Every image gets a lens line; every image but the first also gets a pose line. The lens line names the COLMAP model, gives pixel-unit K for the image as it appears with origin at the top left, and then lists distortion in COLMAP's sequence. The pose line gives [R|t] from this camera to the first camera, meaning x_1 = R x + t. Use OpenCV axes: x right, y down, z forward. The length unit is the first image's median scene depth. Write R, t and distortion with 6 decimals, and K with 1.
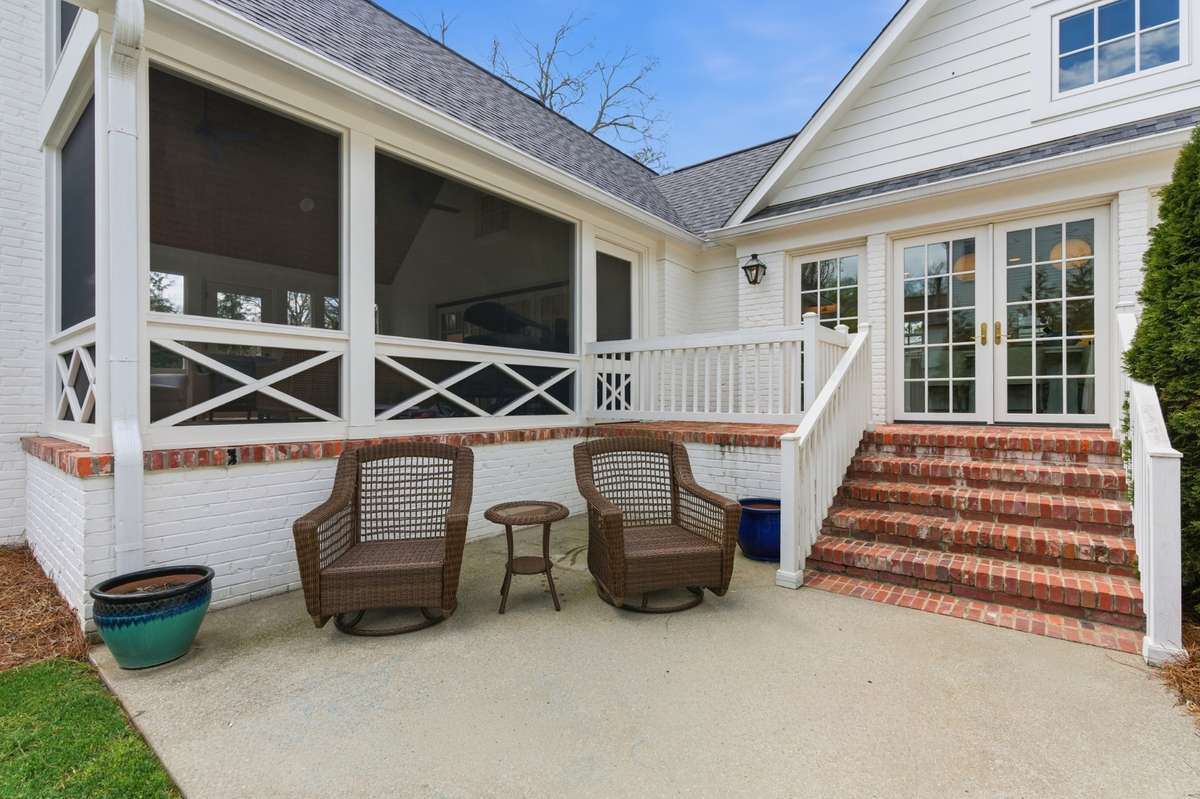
lens RADIAL K [[533.2, 0, 603.5], [0, 533.2, 403.2], [0, 0, 1]] dist [-0.002259, 0.000900]
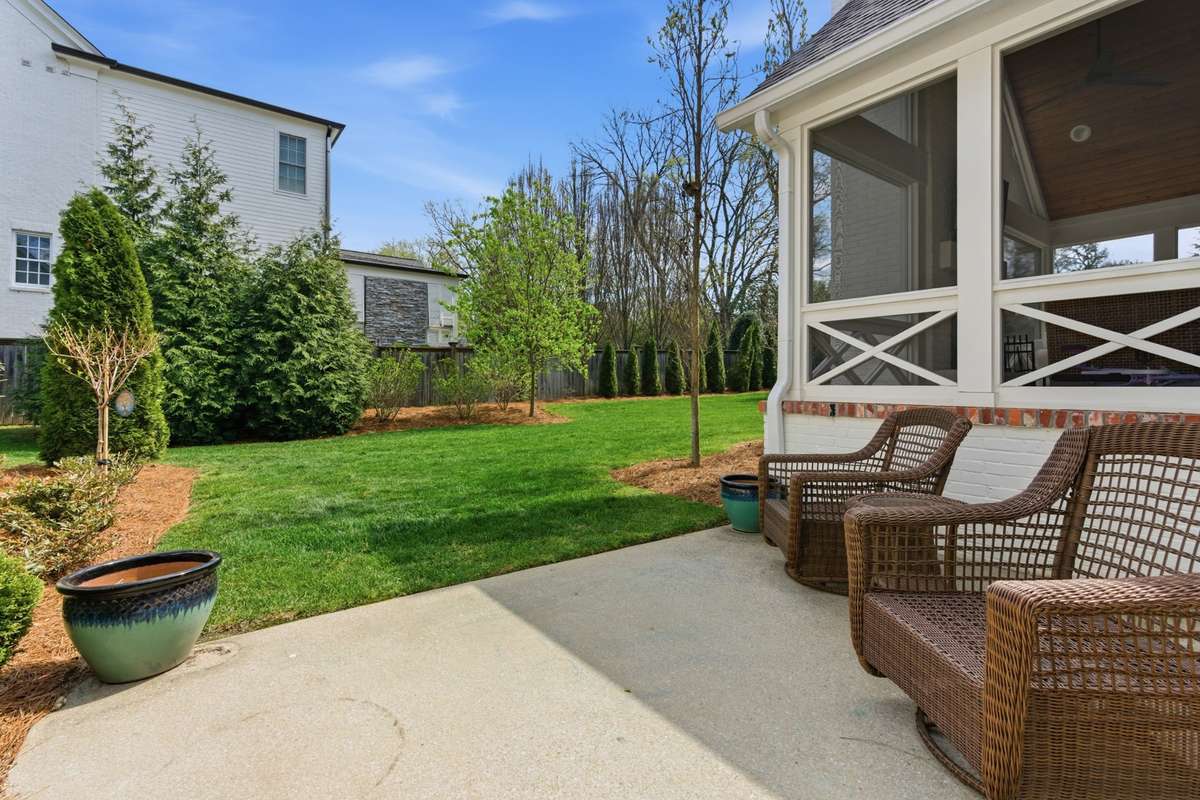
lens RADIAL K [[533.2, 0, 603.5], [0, 533.2, 403.7], [0, 0, 1]] dist [-0.002259, 0.000900]
pose [[-0.240572, 0.064613, -0.968478, 0.549482], [0.018943, 0.997904, 0.061871, -0.002833], [0.970446, -0.003462, -0.241292, 0.646174]]
